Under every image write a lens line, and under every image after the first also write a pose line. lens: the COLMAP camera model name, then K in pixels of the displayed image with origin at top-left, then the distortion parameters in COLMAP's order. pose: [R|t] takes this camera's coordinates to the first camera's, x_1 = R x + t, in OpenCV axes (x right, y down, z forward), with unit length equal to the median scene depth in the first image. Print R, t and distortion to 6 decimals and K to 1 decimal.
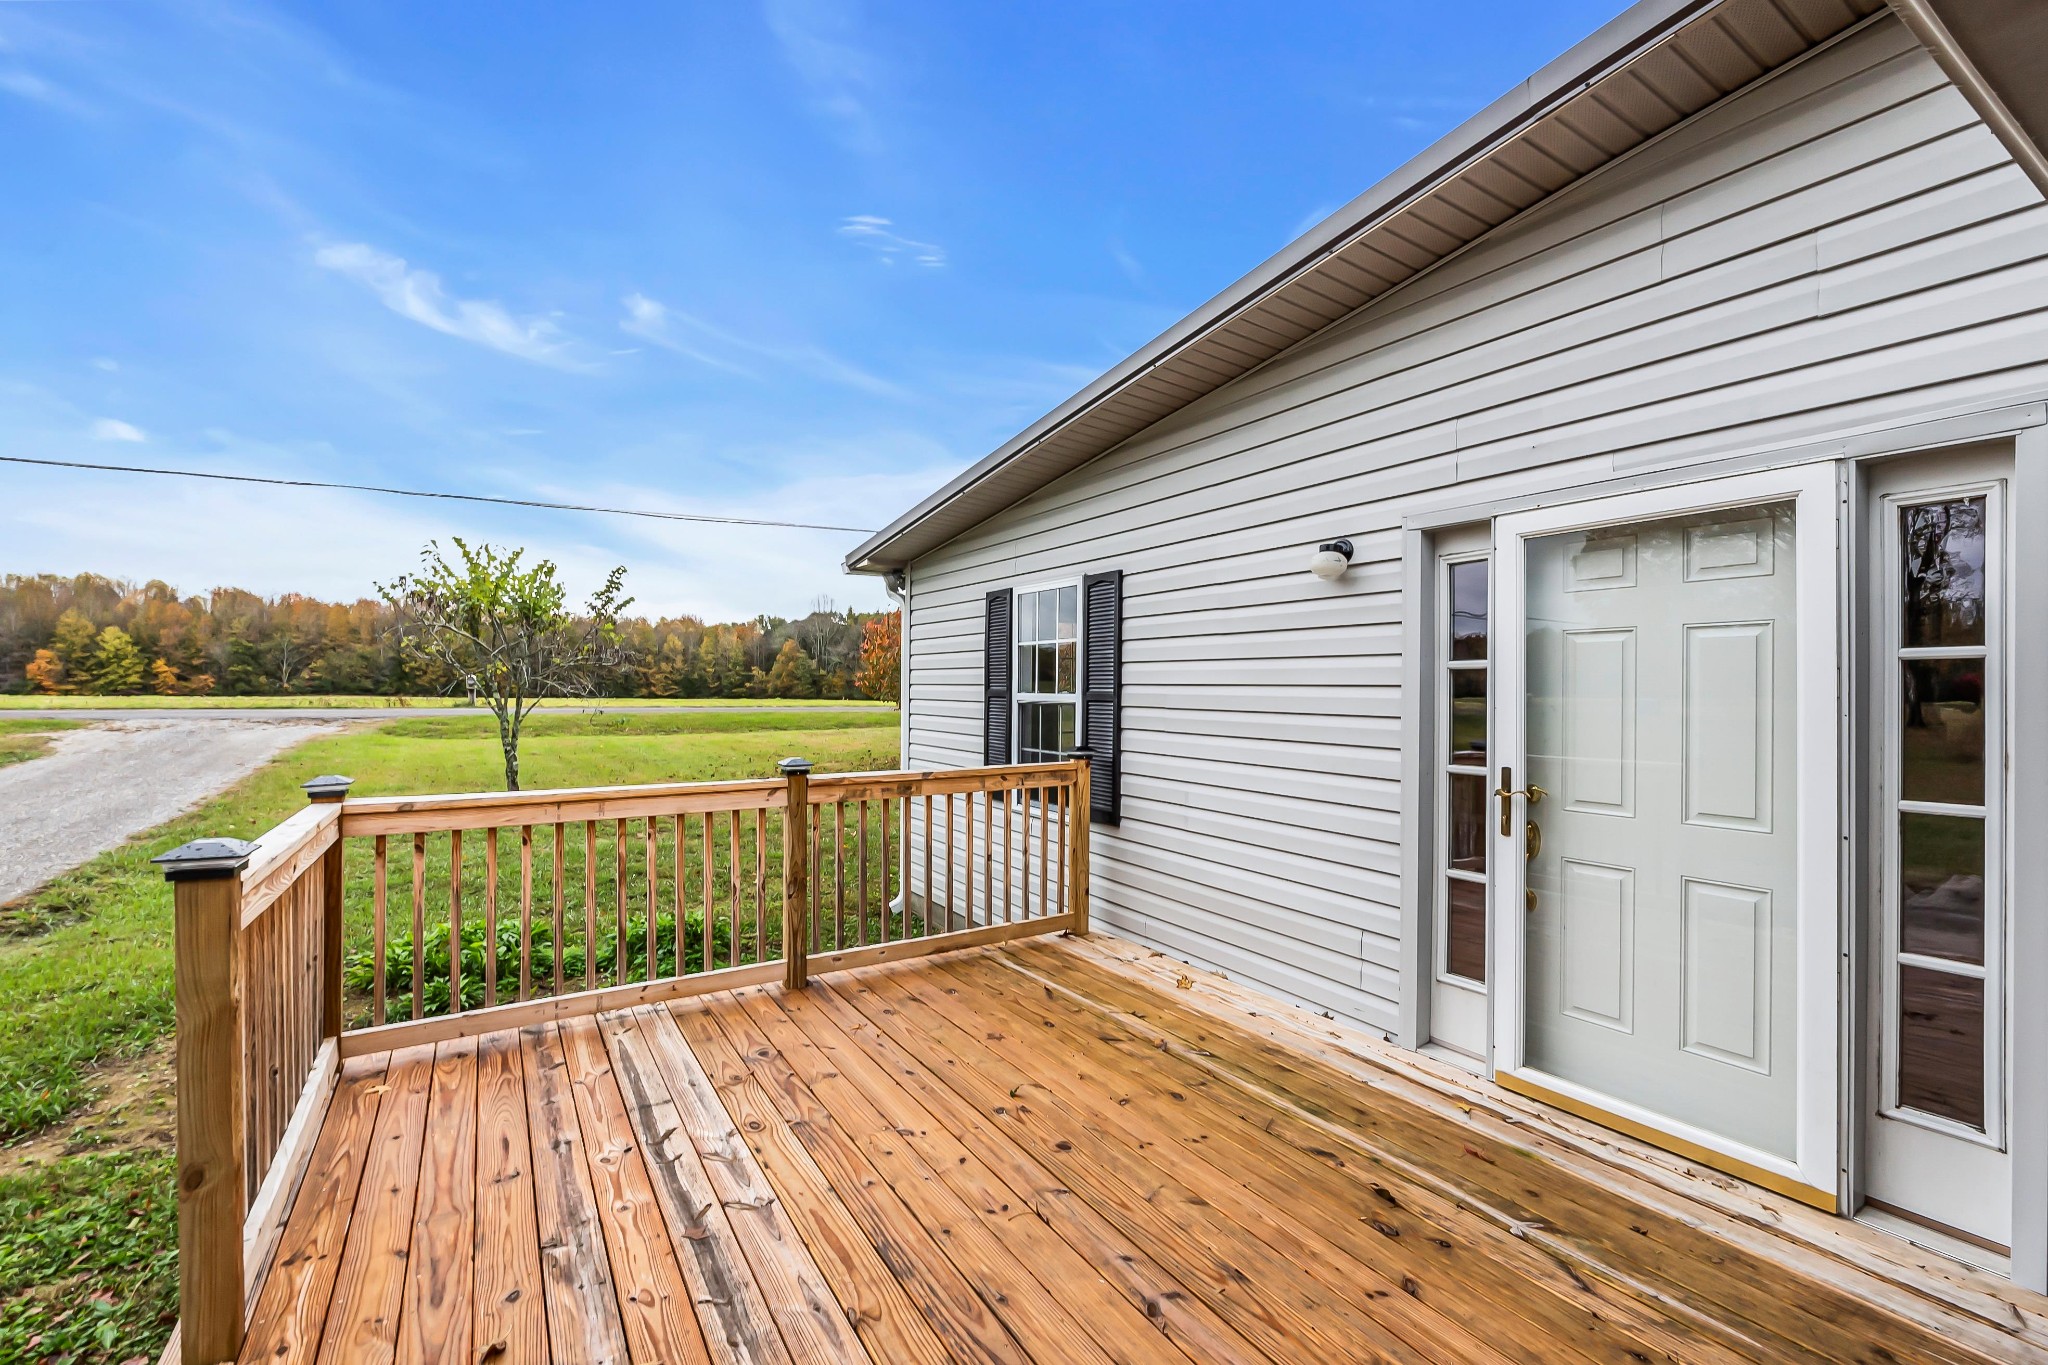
lens RADIAL K [[874.1, 0, 1016.5], [0, 874.1, 691.1], [0, 0, 1]] dist [-0.005131, -0.000164]
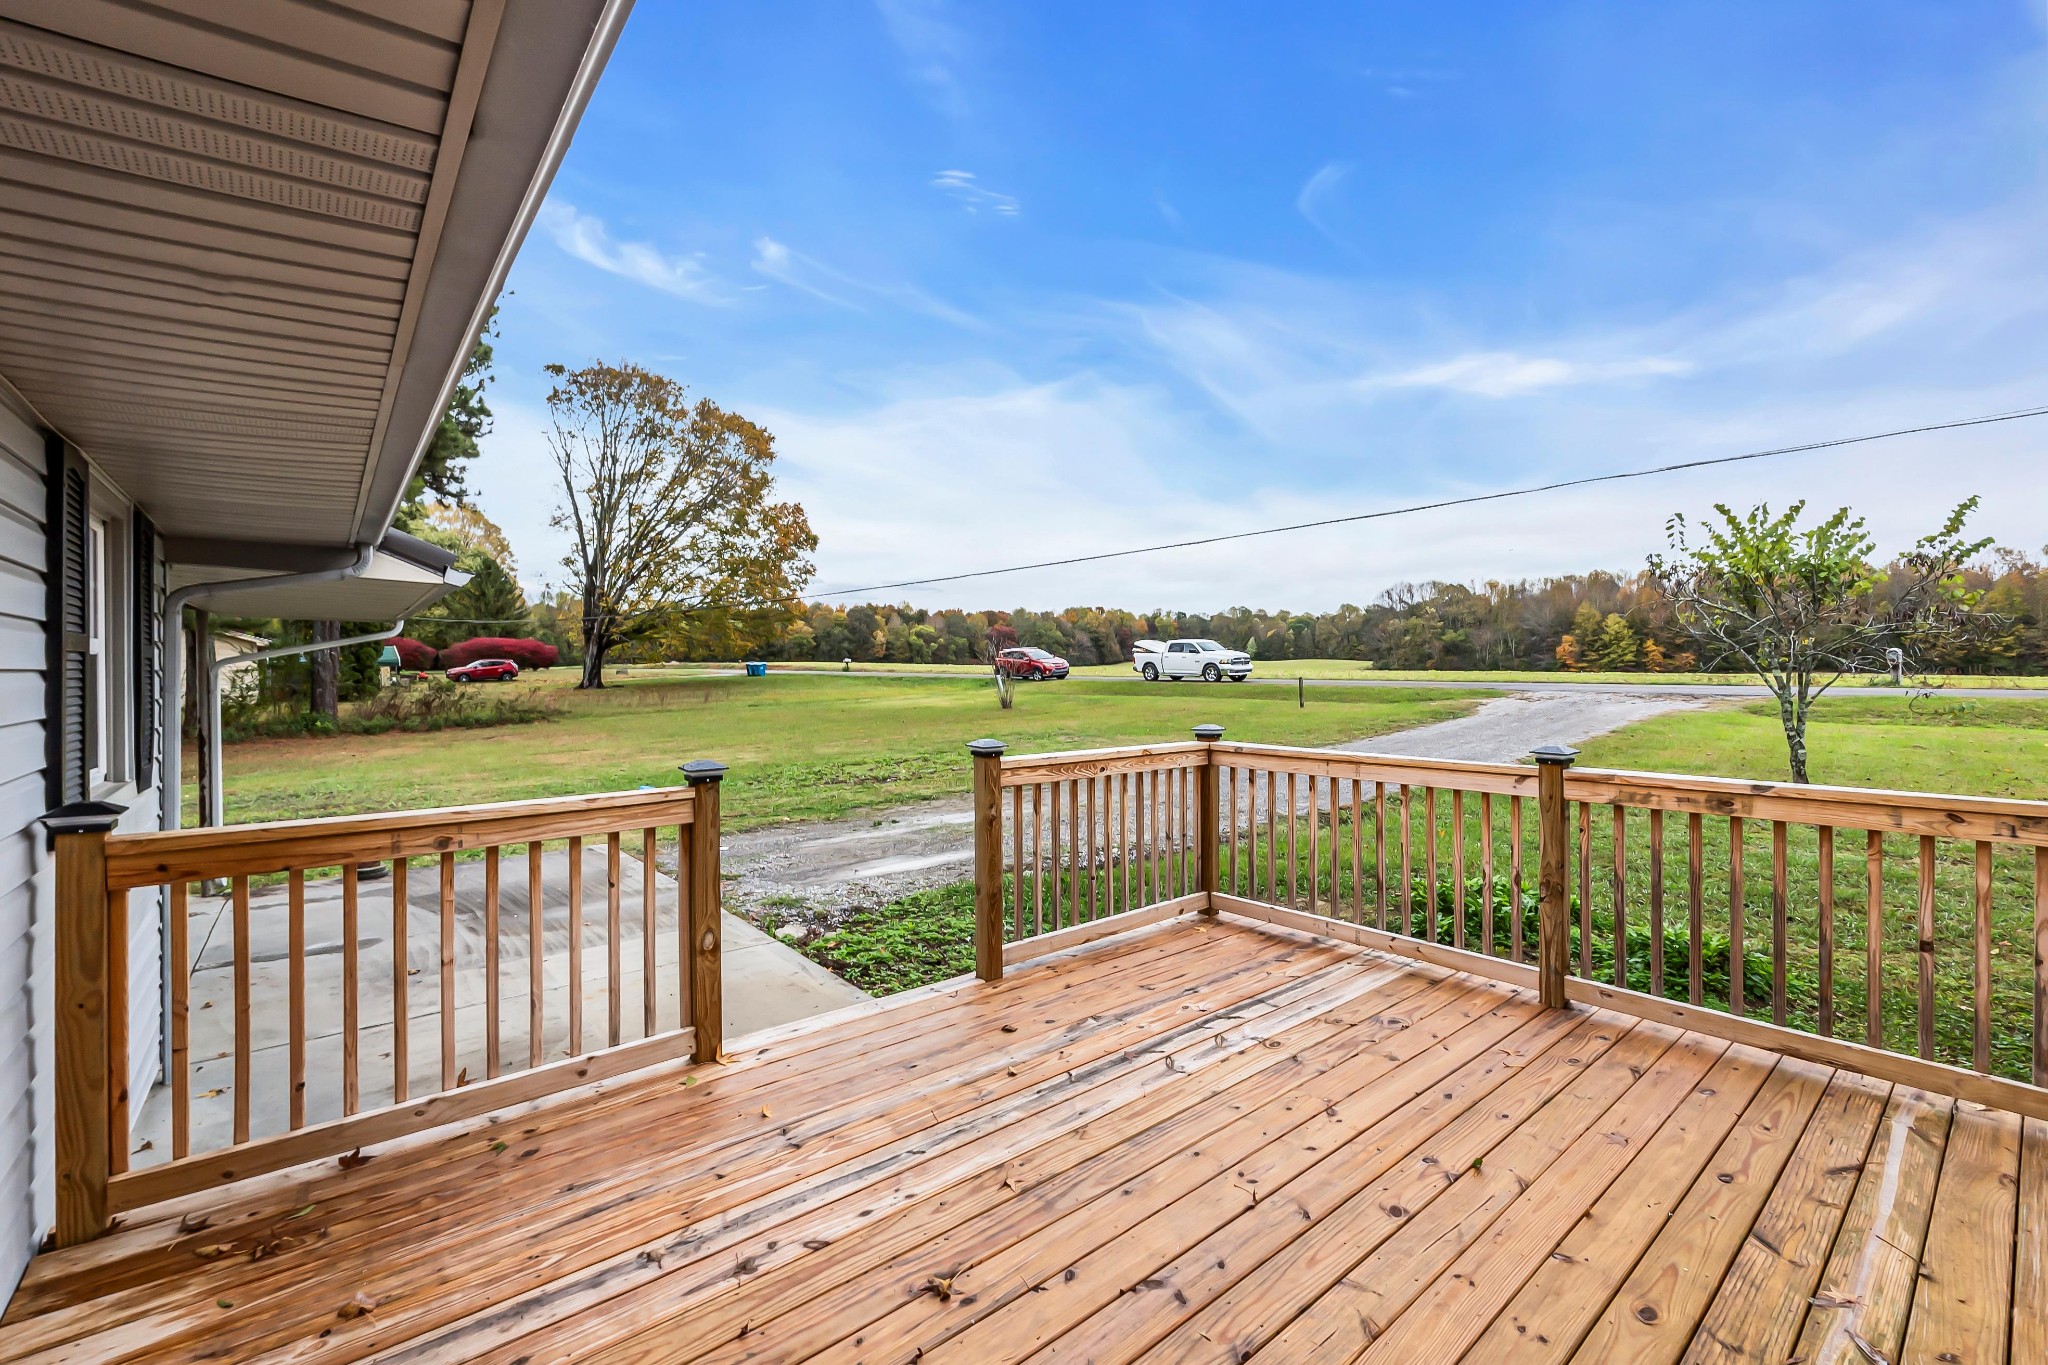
lens RADIAL K [[874.1, 0, 1005.1], [0, 874.1, 671.5], [0, 0, 1]] dist [-0.005131, -0.000164]
pose [[0.120031, 0.001983, -0.992768, 0.542041], [0.002764, 0.999993, 0.002331, -0.001581], [0.992766, -0.003023, 0.120025, 0.337855]]
